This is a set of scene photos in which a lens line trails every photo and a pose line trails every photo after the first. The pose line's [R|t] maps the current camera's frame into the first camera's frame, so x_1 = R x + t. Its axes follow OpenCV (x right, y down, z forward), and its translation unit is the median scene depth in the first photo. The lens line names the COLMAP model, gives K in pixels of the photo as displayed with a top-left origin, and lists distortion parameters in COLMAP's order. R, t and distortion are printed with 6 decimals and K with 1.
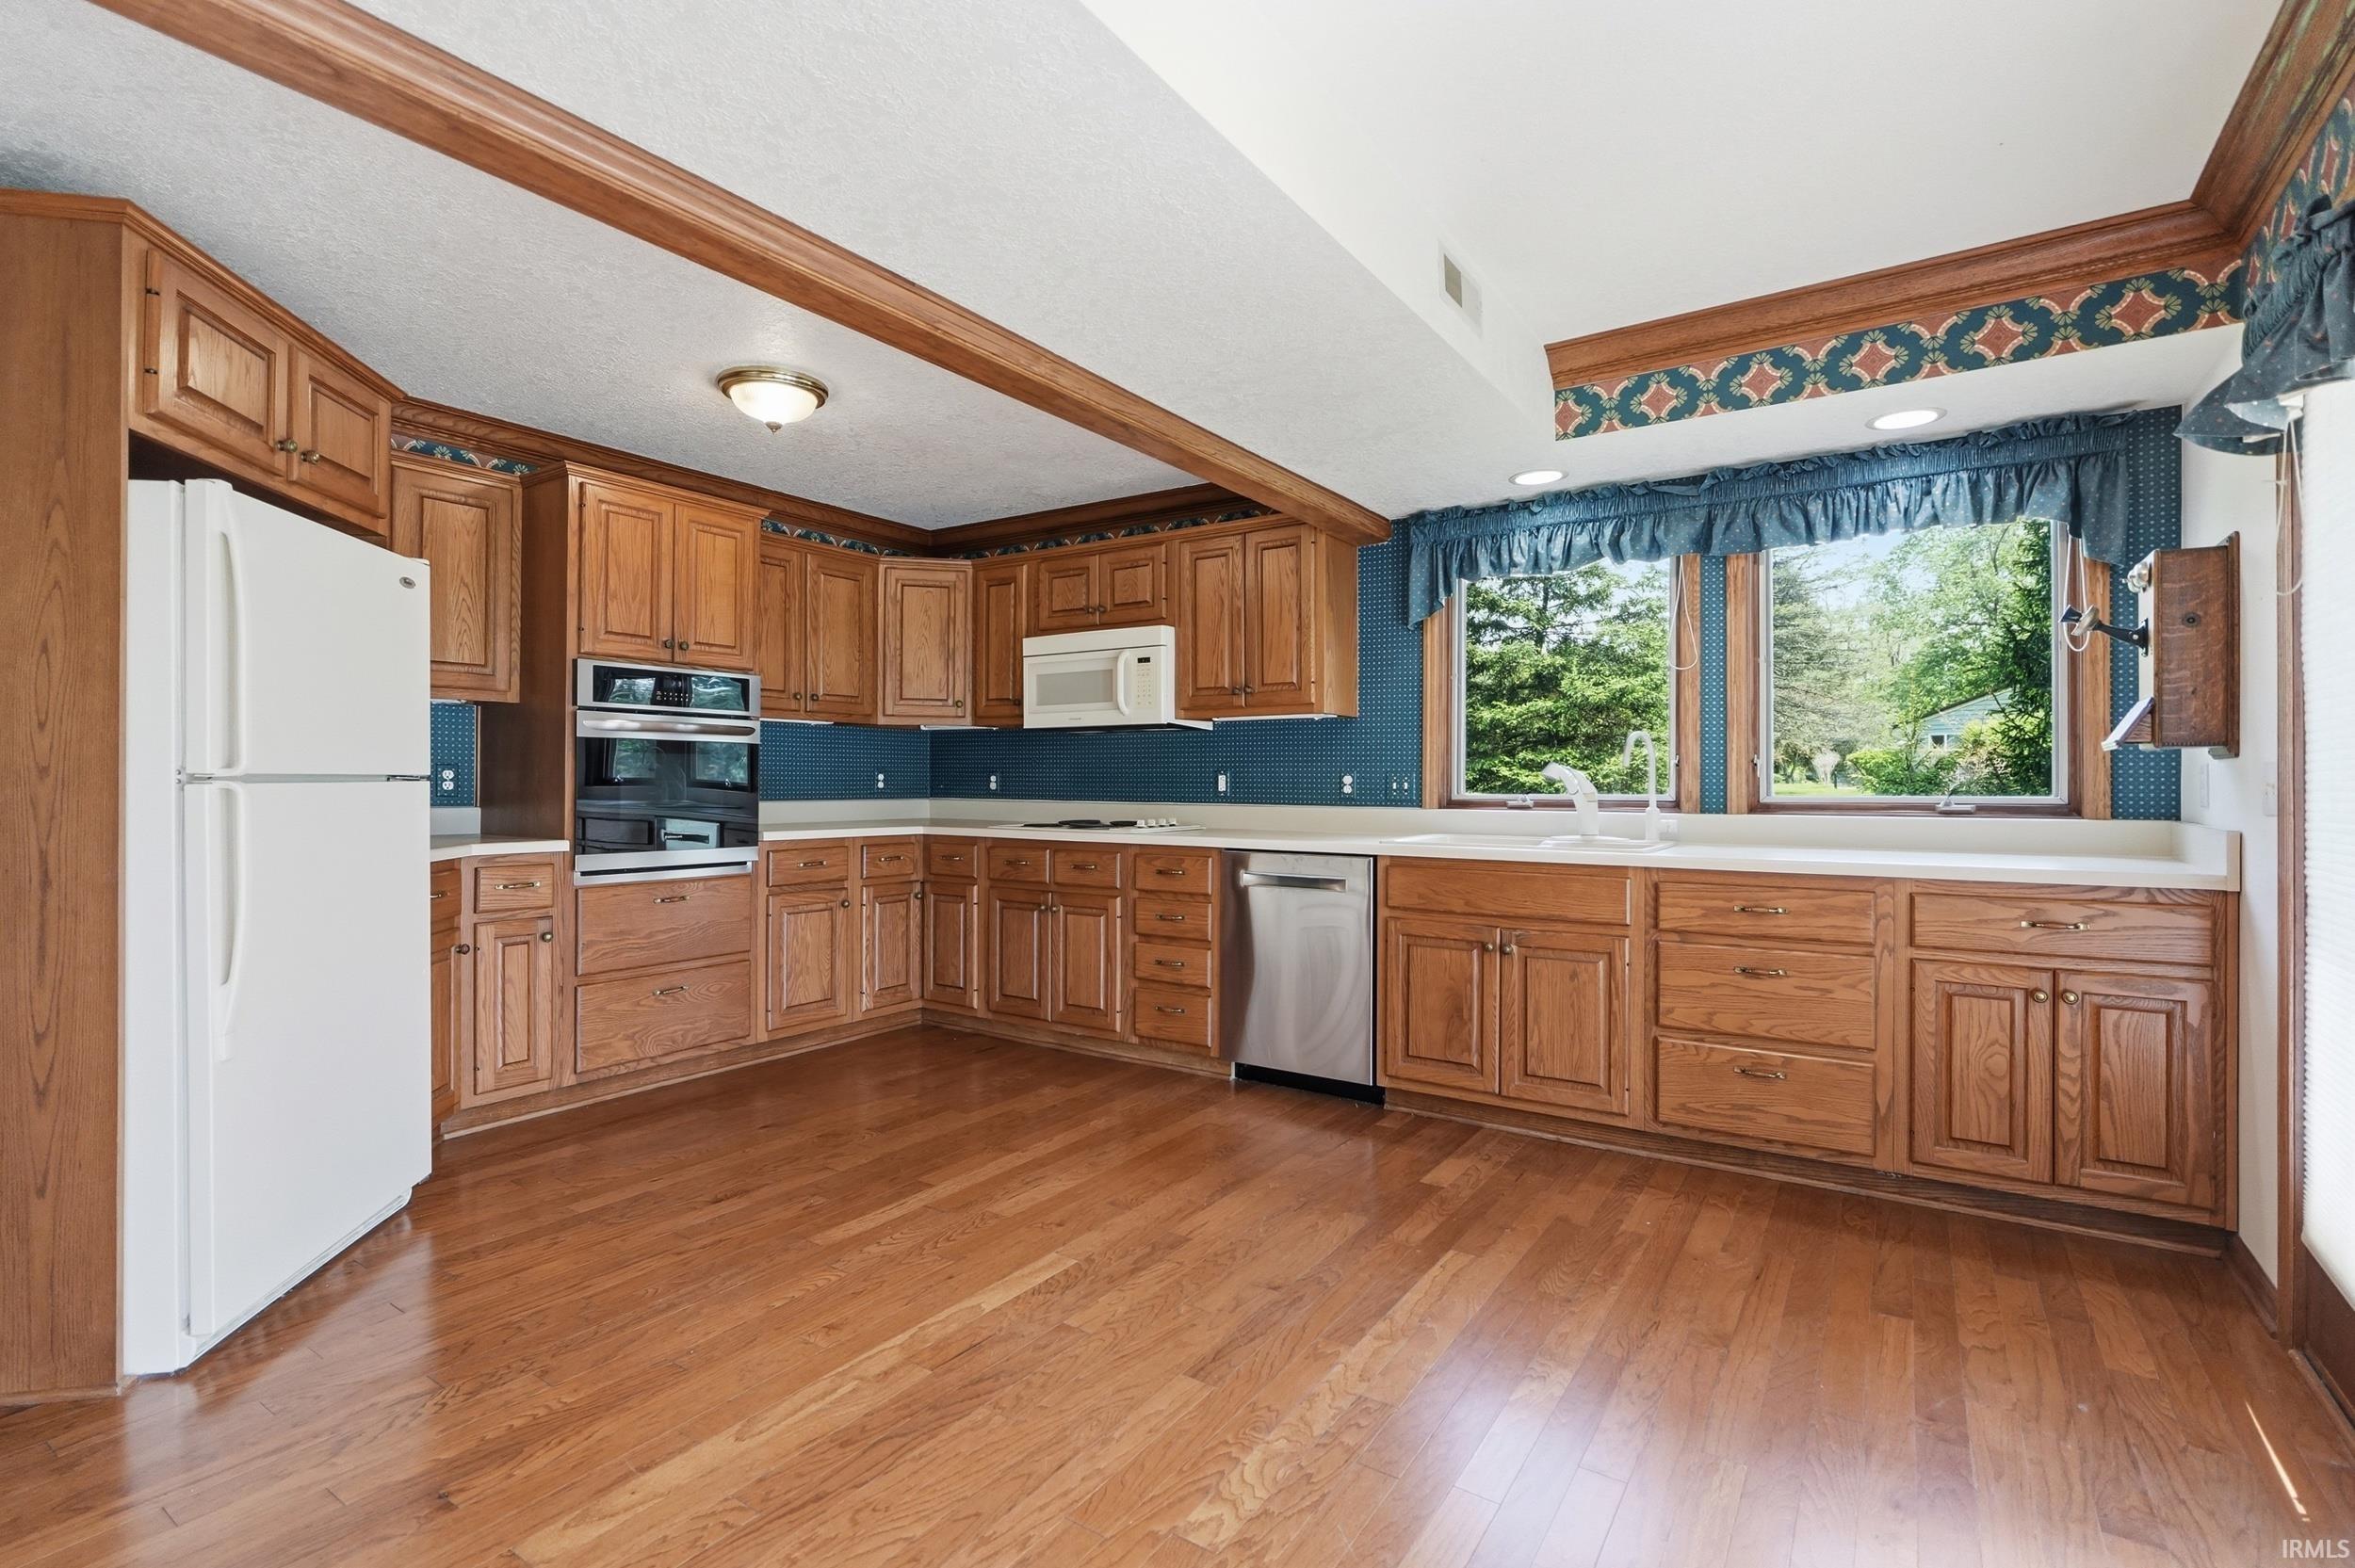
lens RADIAL K [[1057.0, 0, 1173.9], [0, 1057.0, 779.9], [0, 0, 1]] dist [-0.012283, 0.000242]
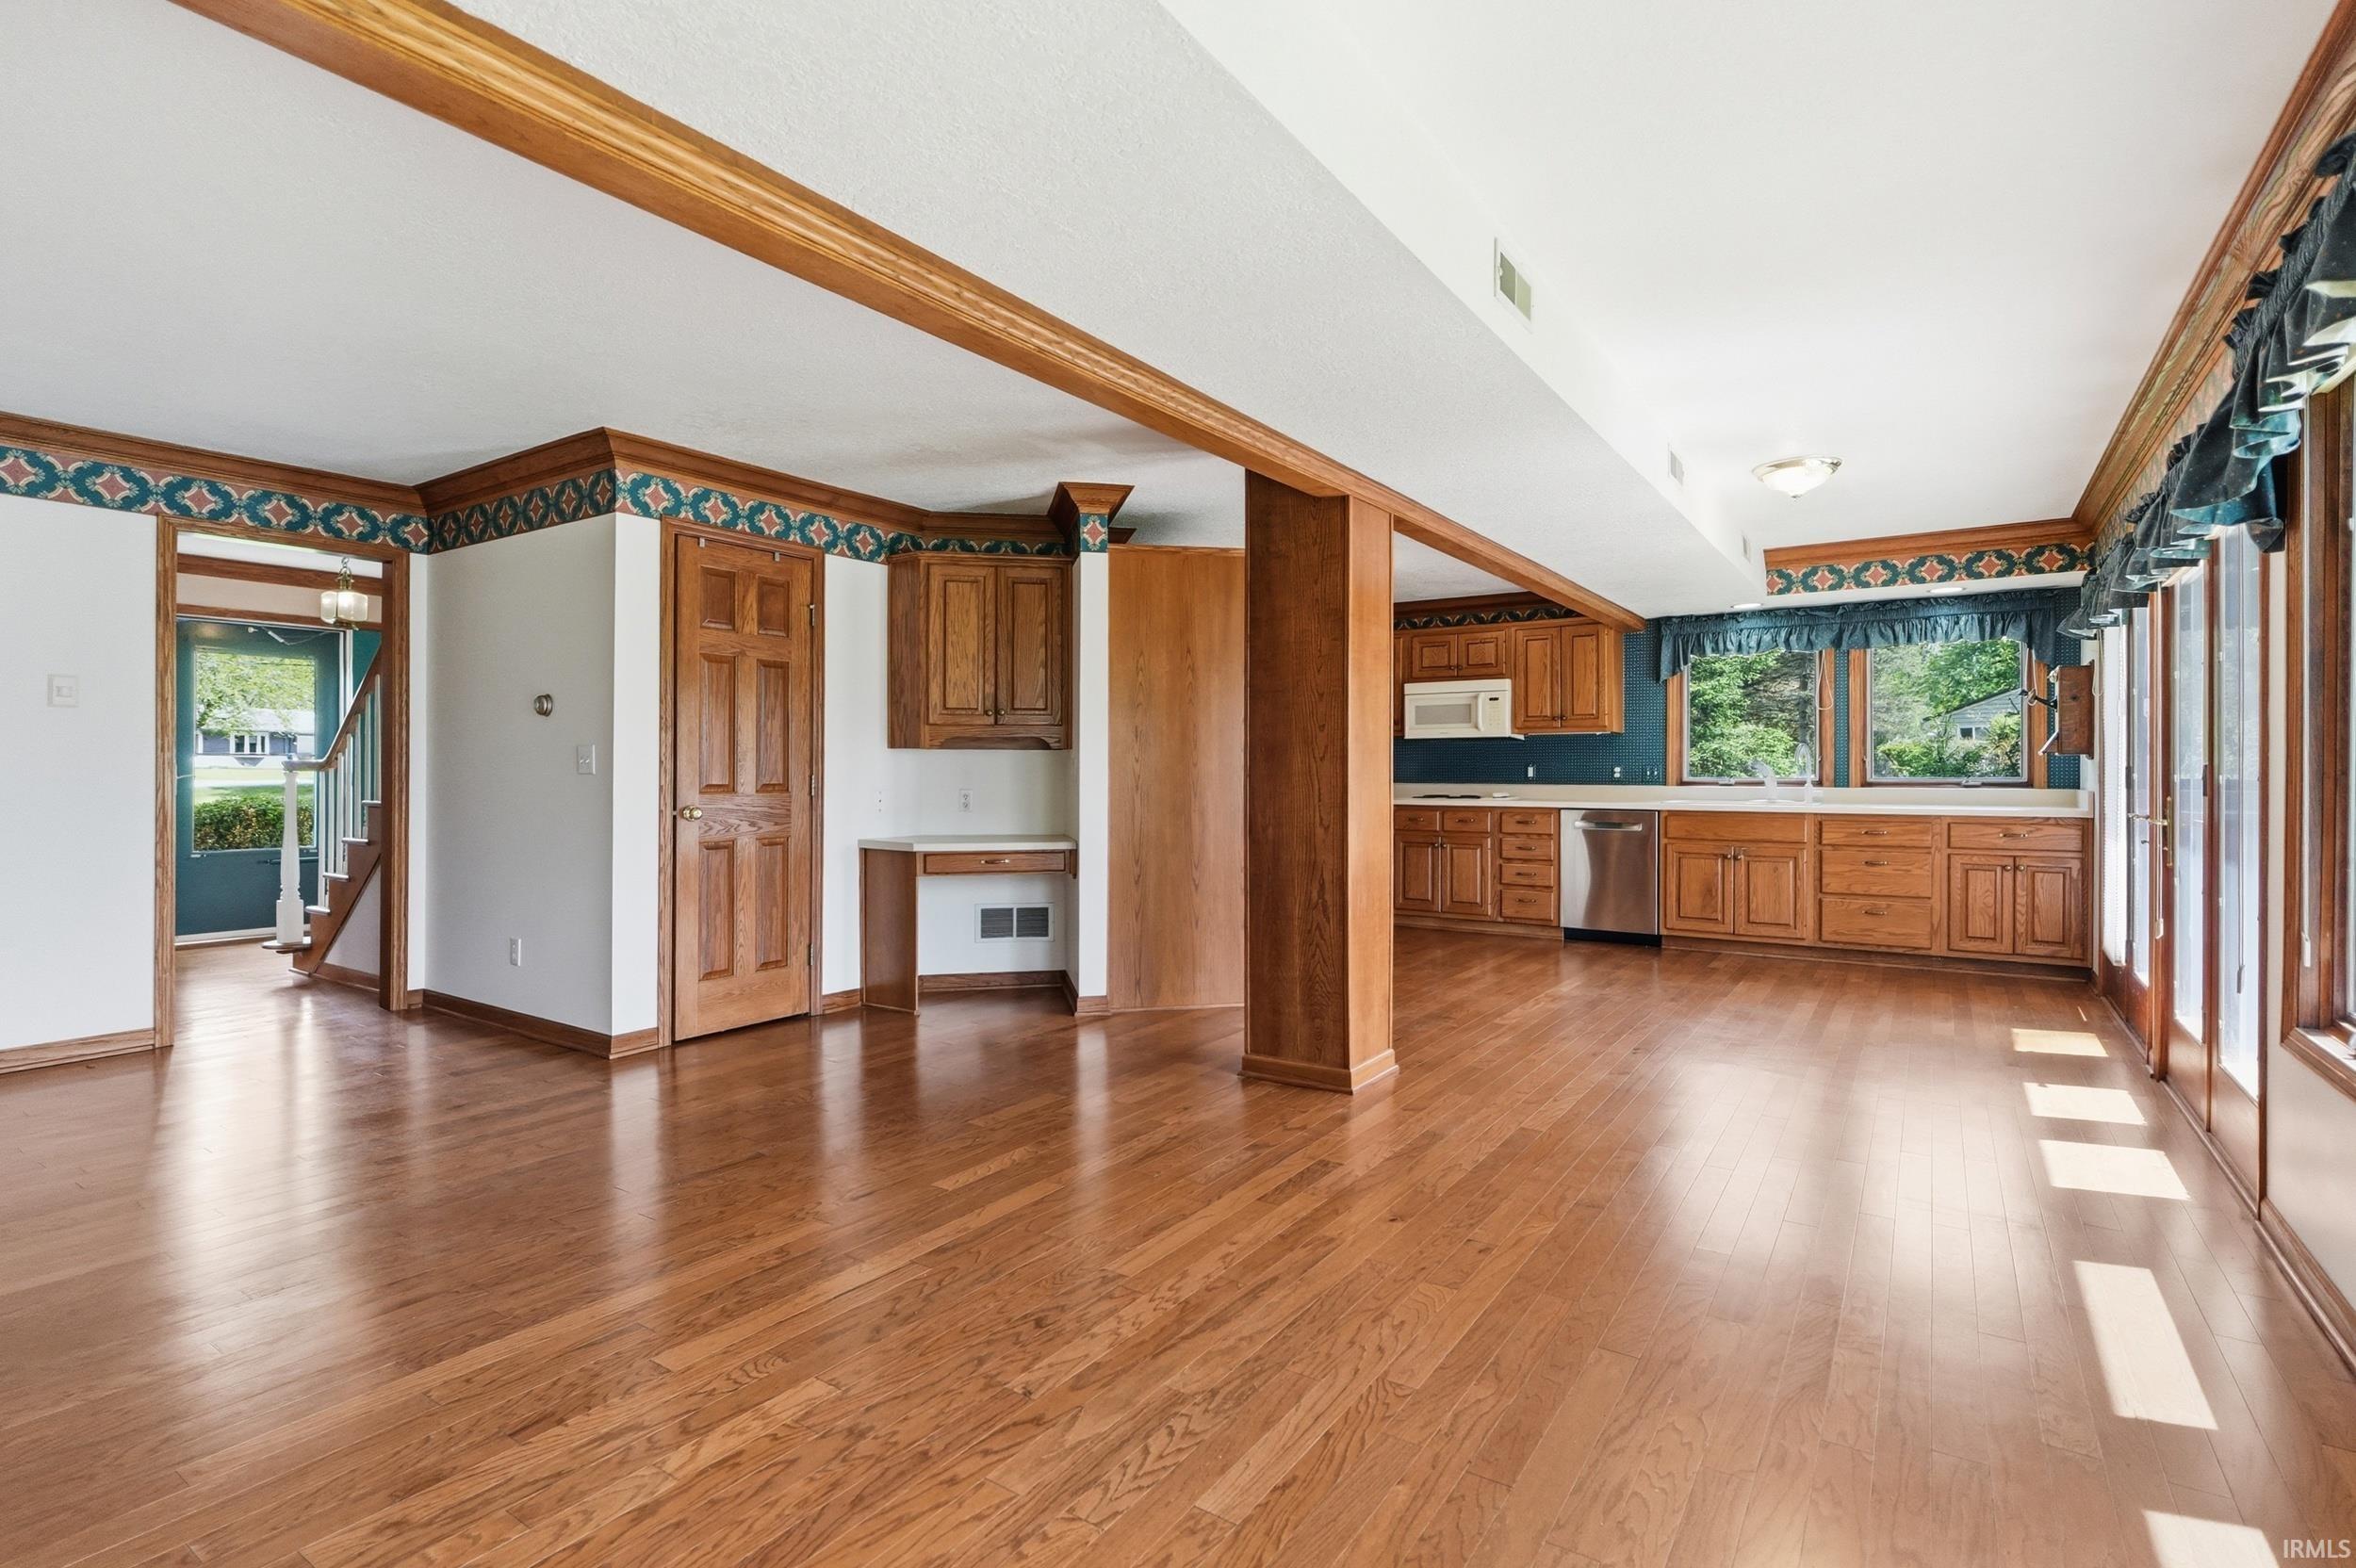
lens RADIAL K [[1084.2, 0, 1189.1], [0, 1084.2, 773.4], [0, 0, 1]] dist [-0.006299, -0.000408]
pose [[0.999984, -0.004174, -0.003870, -0.649256], [0.004201, 0.999966, 0.007060, -0.010959], [0.003840, -0.007076, 0.999968, -0.937038]]
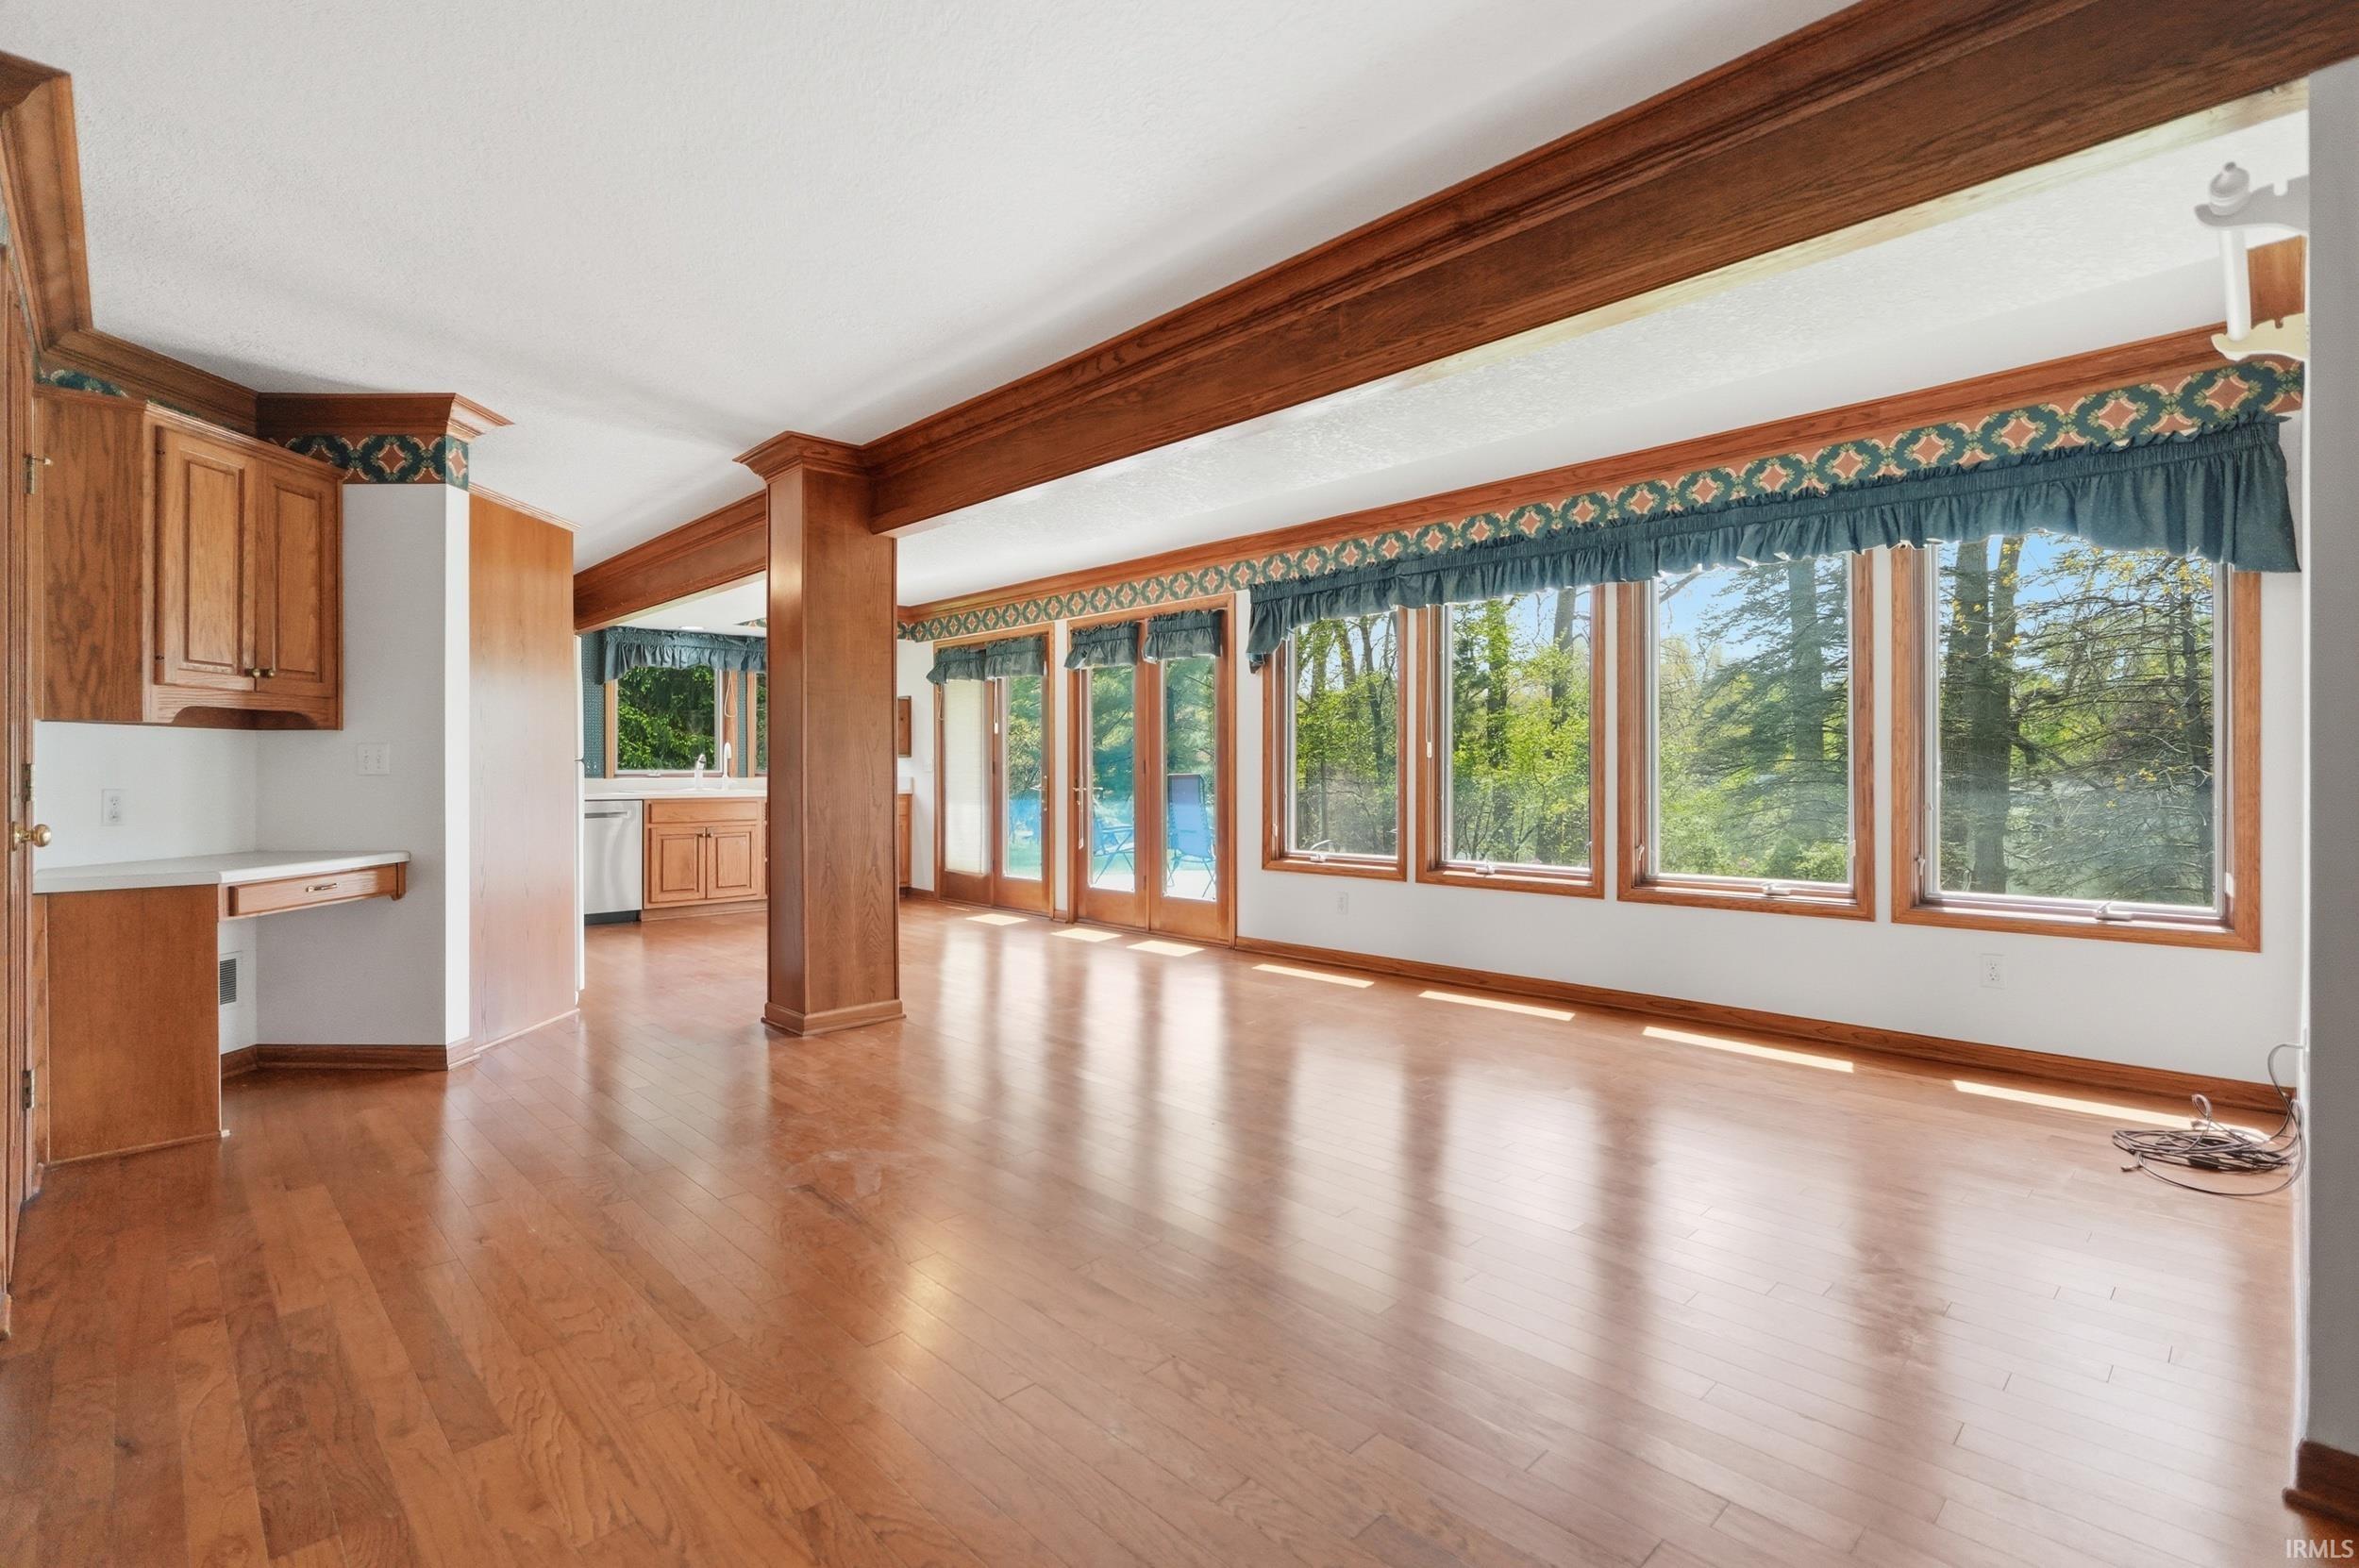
lens RADIAL K [[1085.5, 0, 1164.4], [0, 1085.5, 774.3], [0, 0, 1]] dist [-0.006299, -0.000408]
pose [[0.216889, -0.011666, 0.976127, -1.730455], [0.001435, 0.999931, 0.011631, -0.002420], [-0.976195, -0.001122, 0.216891, -0.480205]]
